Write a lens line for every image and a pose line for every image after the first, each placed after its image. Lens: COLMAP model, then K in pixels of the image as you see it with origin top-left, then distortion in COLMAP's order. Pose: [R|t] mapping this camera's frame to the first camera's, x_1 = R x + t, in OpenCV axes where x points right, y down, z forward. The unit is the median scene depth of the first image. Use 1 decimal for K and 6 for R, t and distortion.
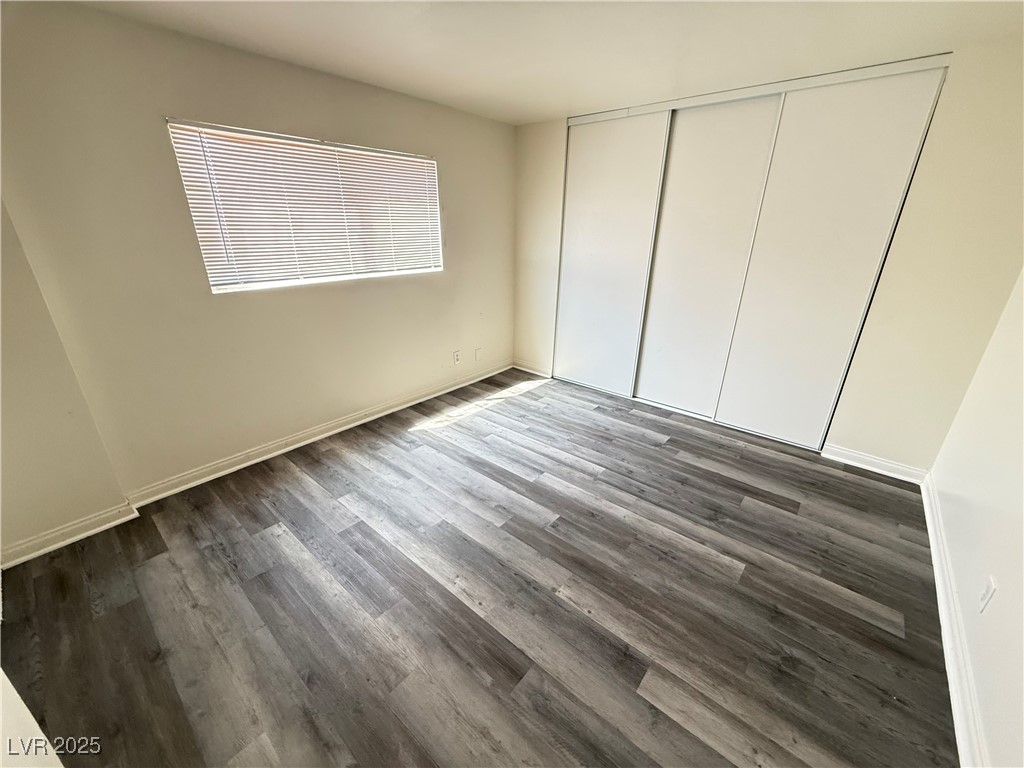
lens RADIAL K [[410.1, 0, 503.5], [0, 410.1, 379.7], [0, 0, 1]] dist [0.002603, -0.000419]
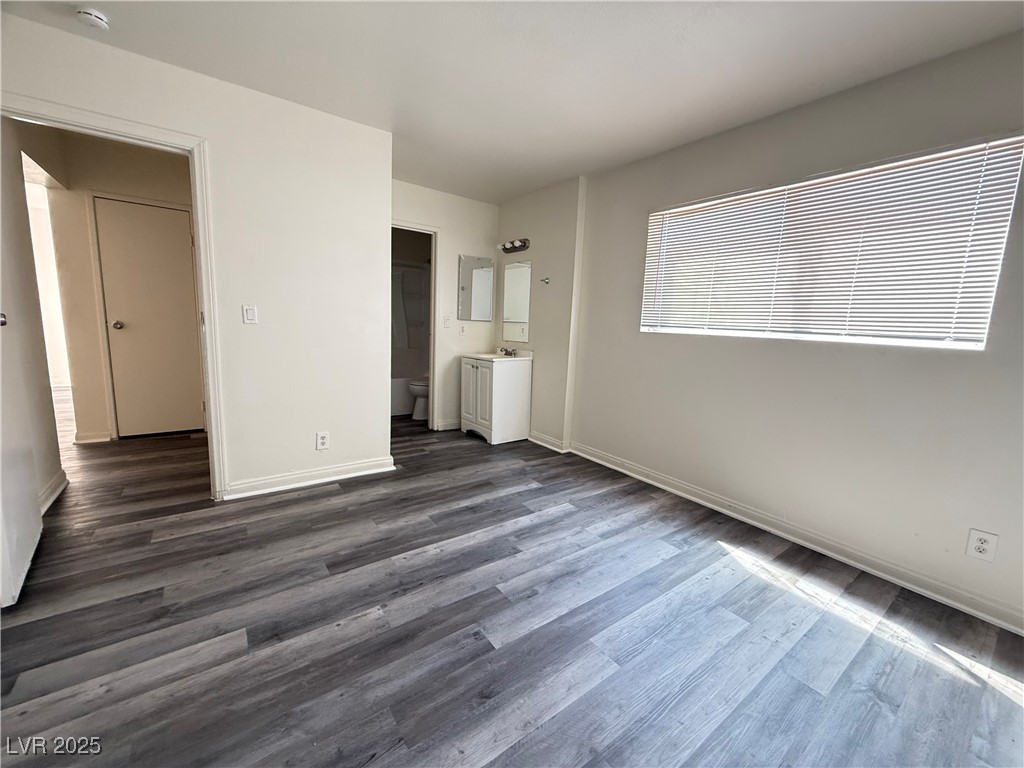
lens RADIAL K [[410.1, 0, 515.6], [0, 410.1, 382.4], [0, 0, 1]] dist [0.002603, -0.000419]
pose [[-0.217435, 0.126419, -0.967853, 0.622345], [-0.392631, 0.896488, 0.205305, -0.163668], [0.893623, 0.424650, -0.145292, 0.841975]]
